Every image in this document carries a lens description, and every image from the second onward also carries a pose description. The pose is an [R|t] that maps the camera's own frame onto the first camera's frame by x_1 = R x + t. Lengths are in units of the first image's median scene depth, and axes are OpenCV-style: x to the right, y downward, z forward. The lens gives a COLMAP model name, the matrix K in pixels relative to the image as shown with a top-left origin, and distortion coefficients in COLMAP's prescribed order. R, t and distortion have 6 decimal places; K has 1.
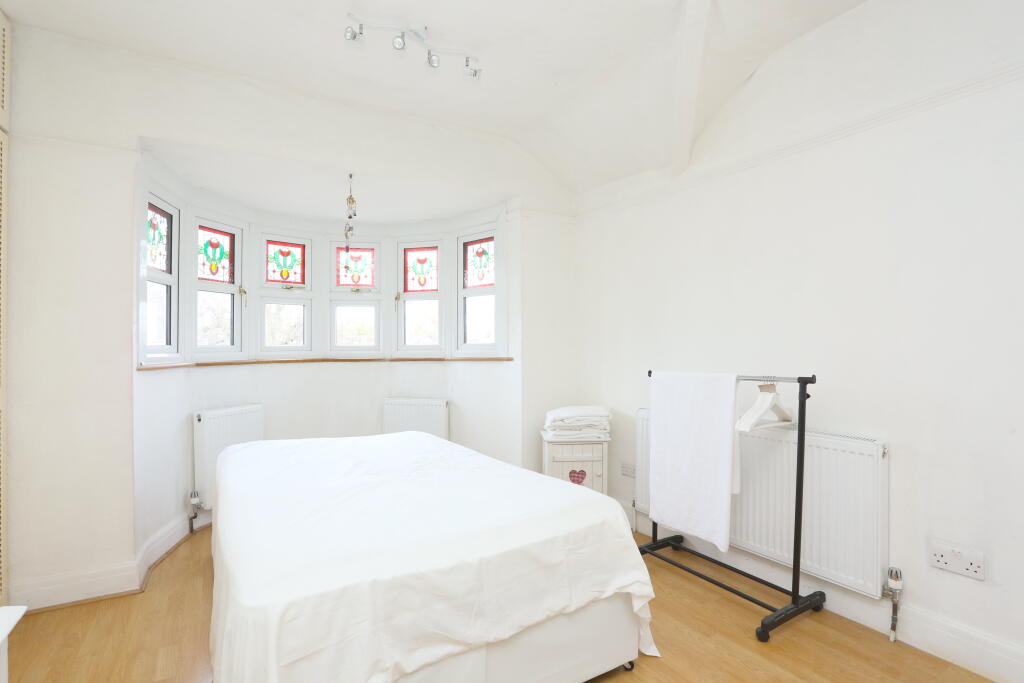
lens RADIAL K [[496.8, 0, 512.0], [0, 496.8, 341.5], [0, 0, 1]] dist [-0.060039, 0.000311]
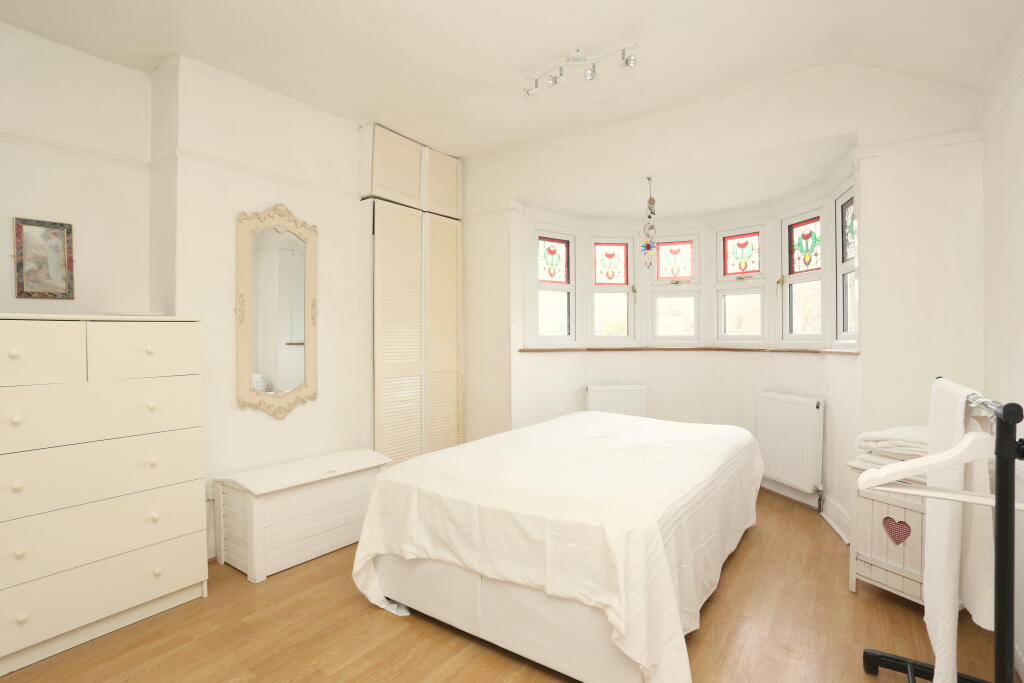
lens RADIAL K [[498.6, 0, 512.0], [0, 498.6, 341.5], [0, 0, 1]] dist [-0.082000, 0.000110]
pose [[0.403717, 0.010062, -0.914828, 0.531090], [0.010428, 0.999824, 0.015599, 0.002287], [0.914824, -0.015837, 0.403541, 0.270287]]
